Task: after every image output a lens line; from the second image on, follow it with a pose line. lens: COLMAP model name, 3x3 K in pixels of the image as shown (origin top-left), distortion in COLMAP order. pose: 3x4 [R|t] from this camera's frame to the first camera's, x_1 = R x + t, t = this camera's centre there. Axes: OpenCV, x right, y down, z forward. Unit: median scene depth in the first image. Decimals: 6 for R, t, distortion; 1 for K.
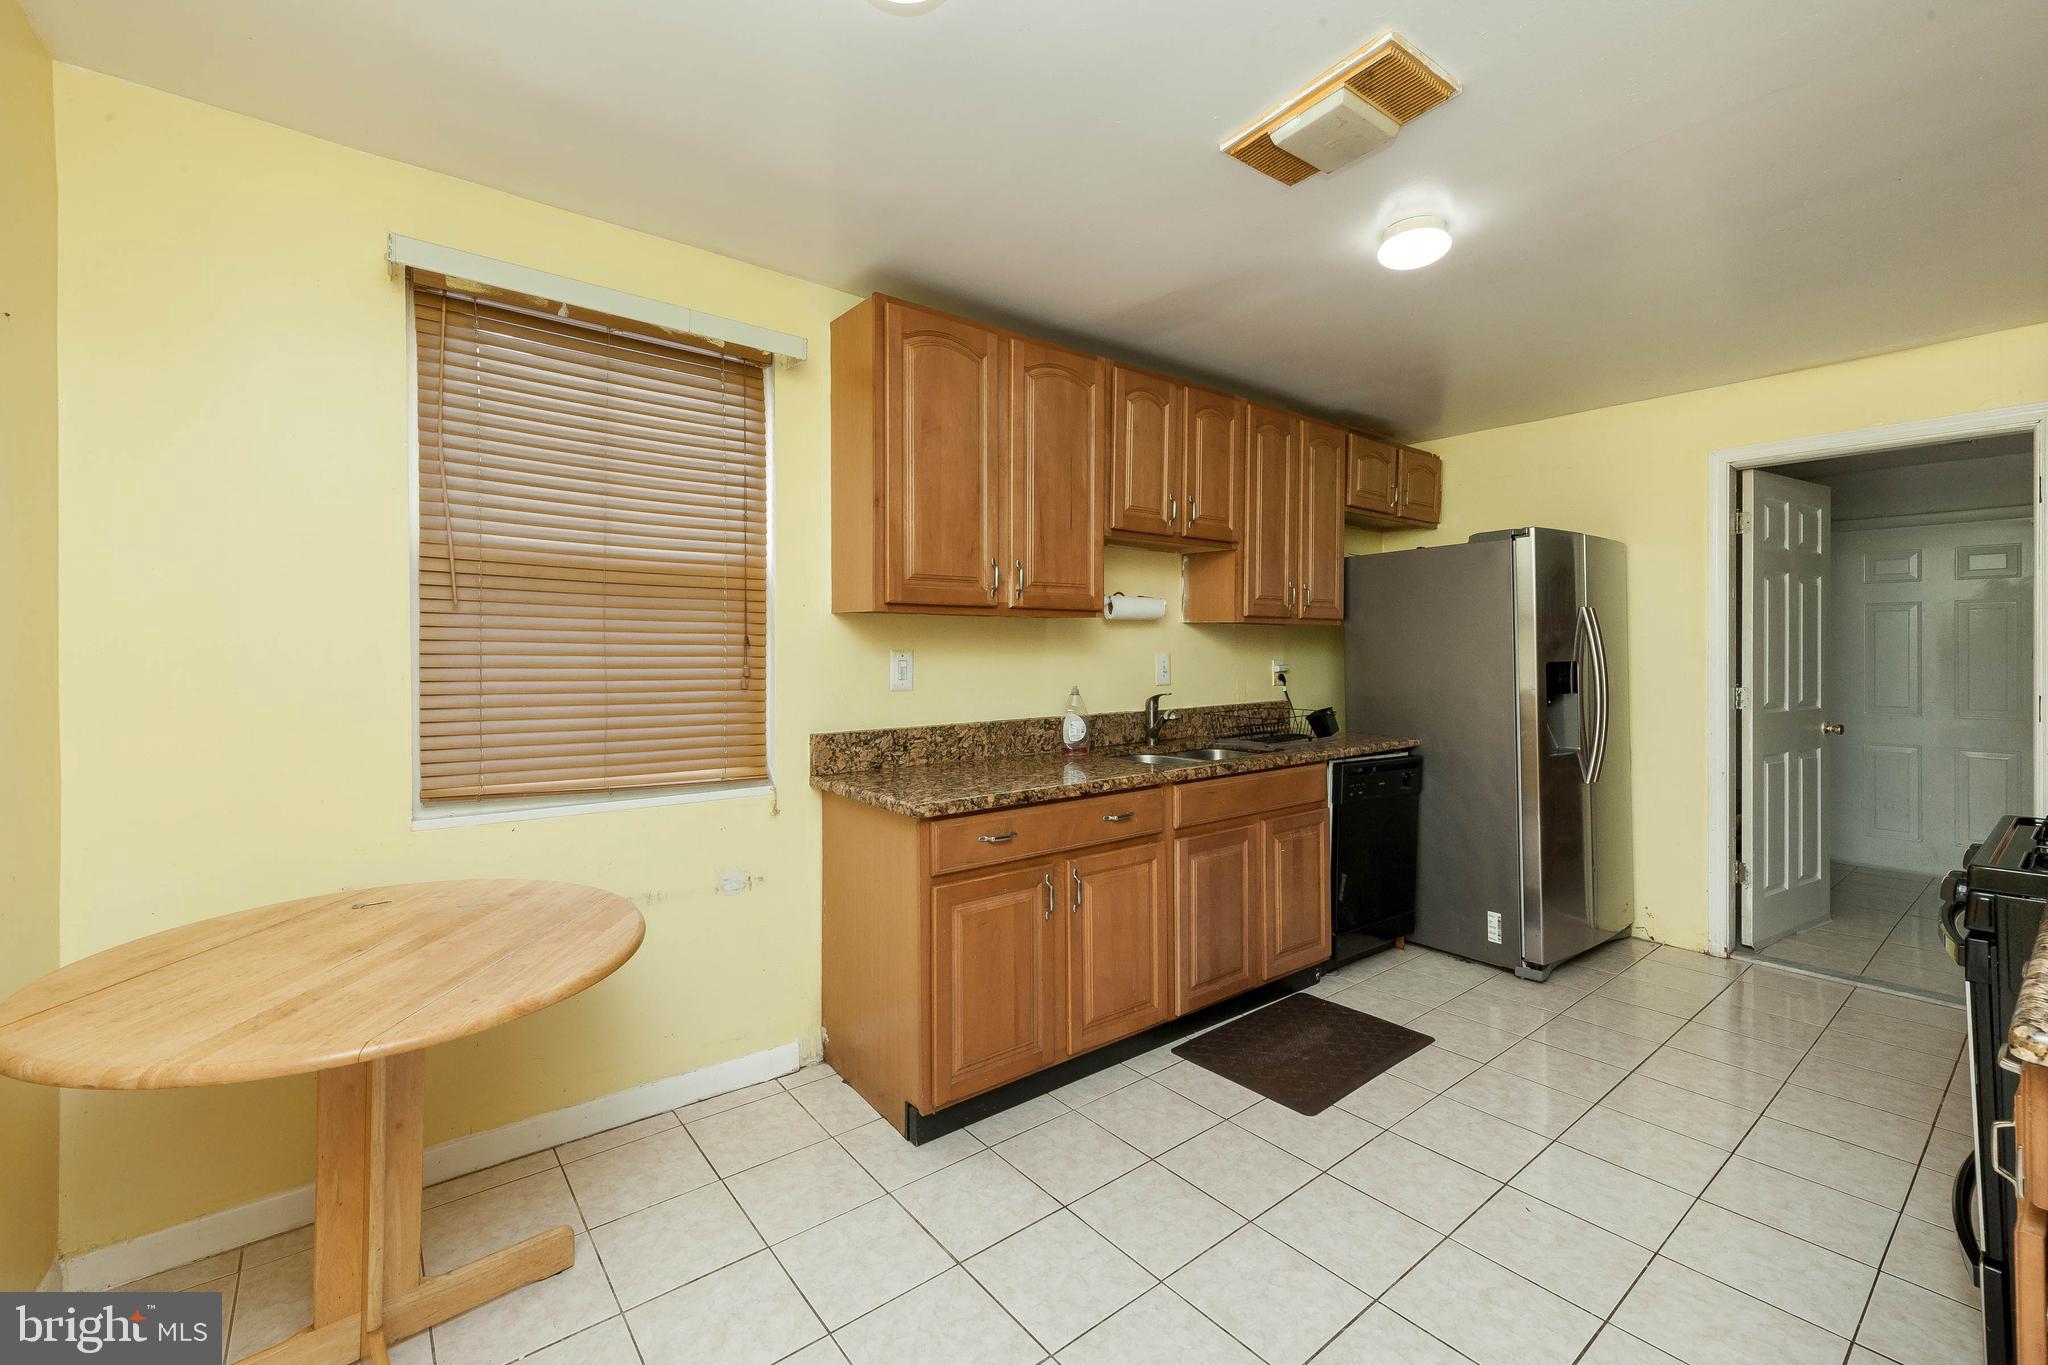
lens RADIAL K [[821.7, 0, 1018.0], [0, 821.7, 657.3], [0, 0, 1]] dist [0.001122, 0.000131]
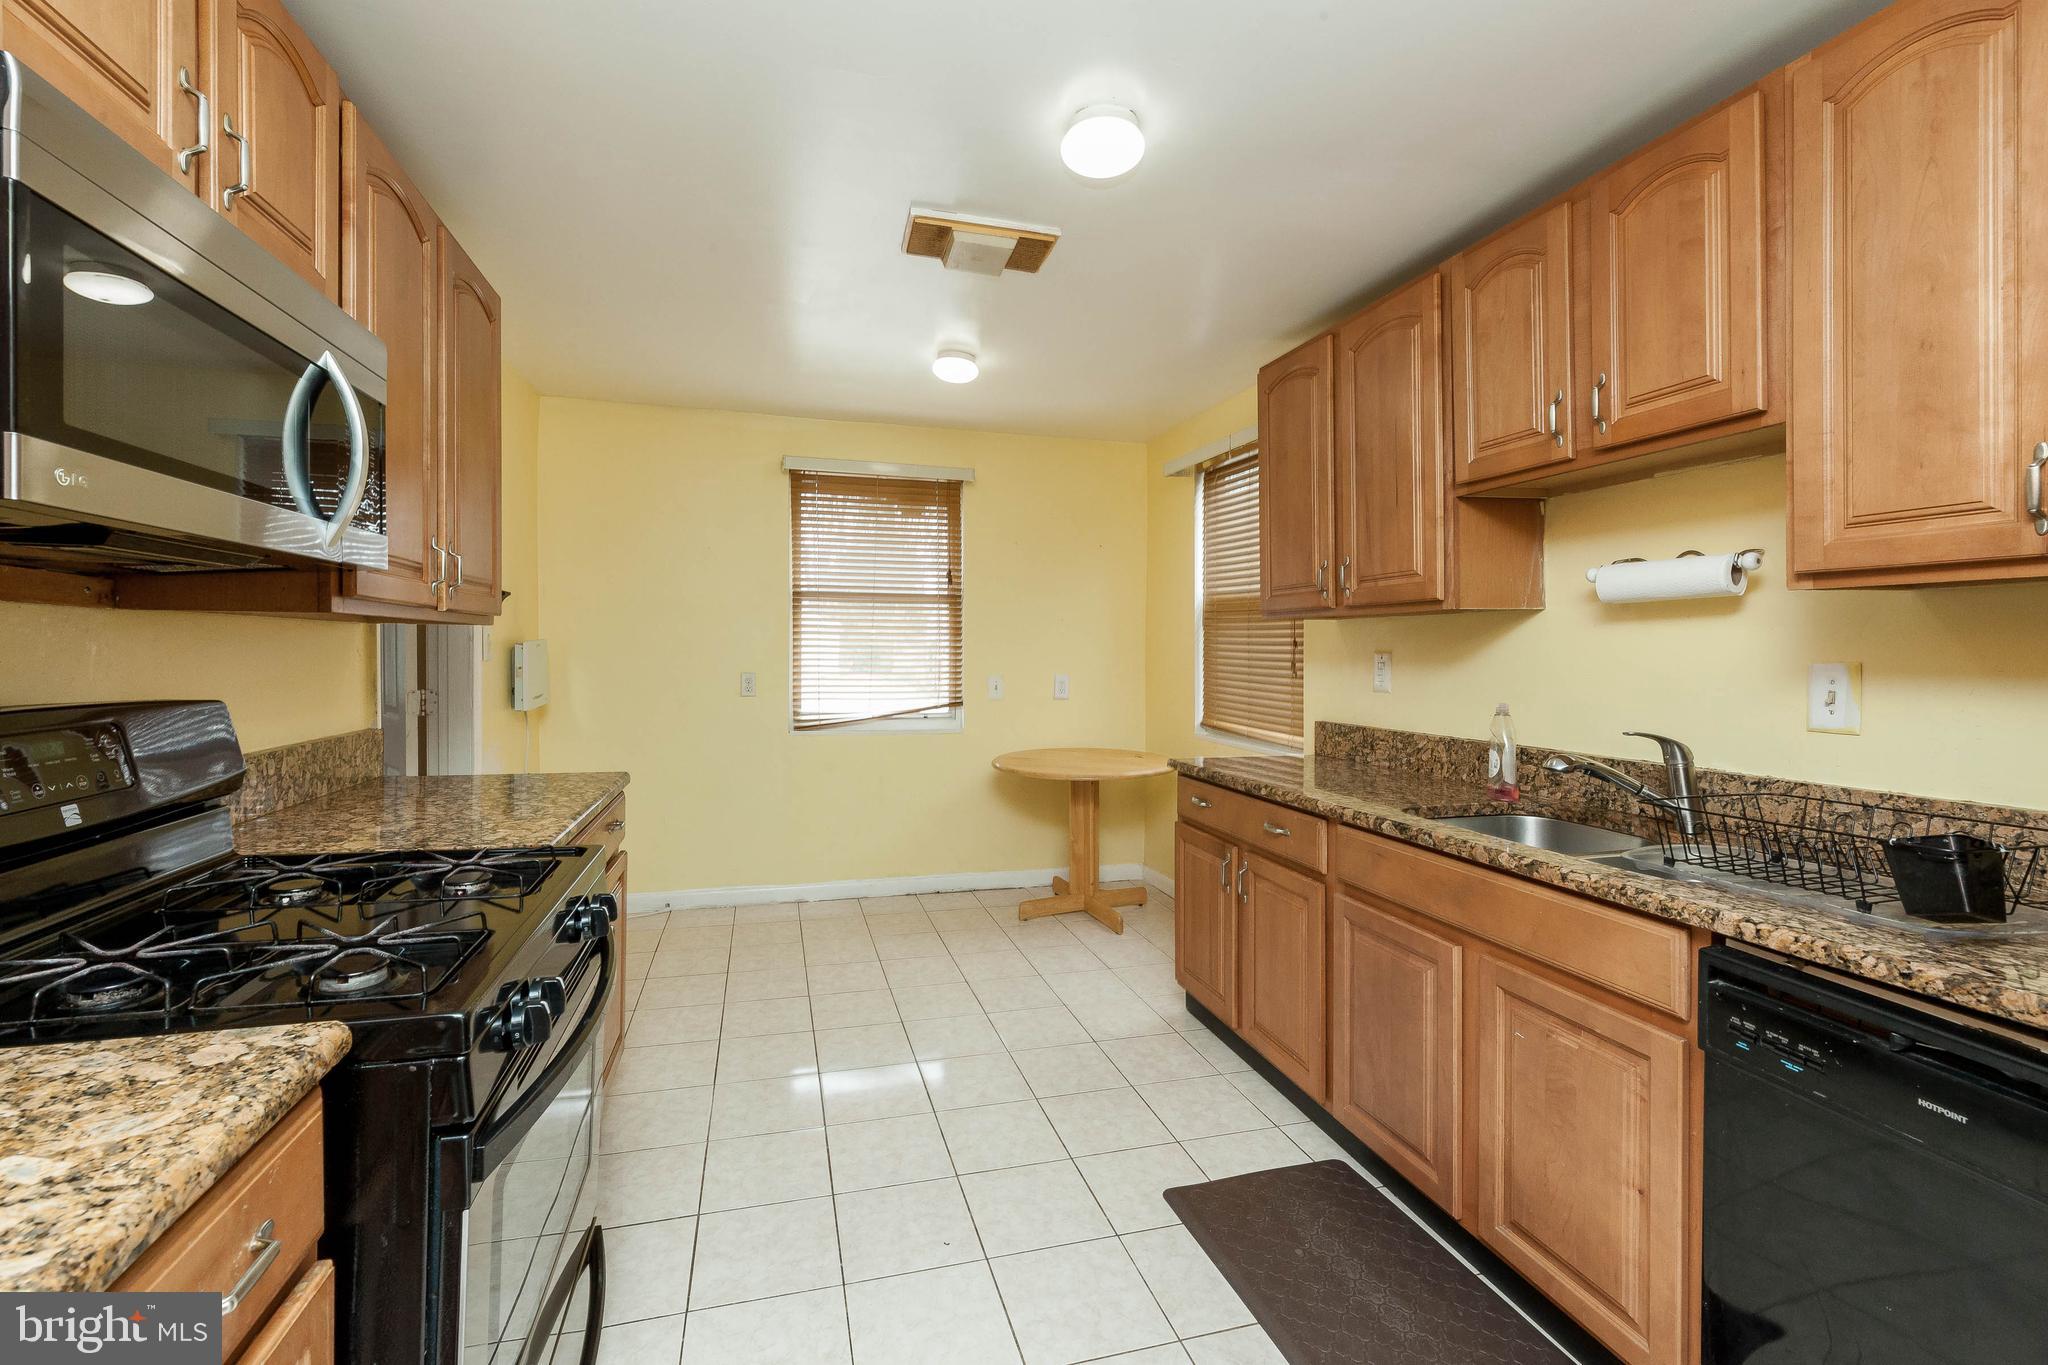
lens RADIAL K [[844.9, 0, 1018.1], [0, 844.9, 648.0], [0, 0, 1]] dist [0.001993, -0.000014]
pose [[-0.345078, -0.002462, -0.938571, 0.995147], [-0.016881, 0.999851, 0.003584, -0.010316], [0.938422, 0.017081, -0.345069, 0.926009]]
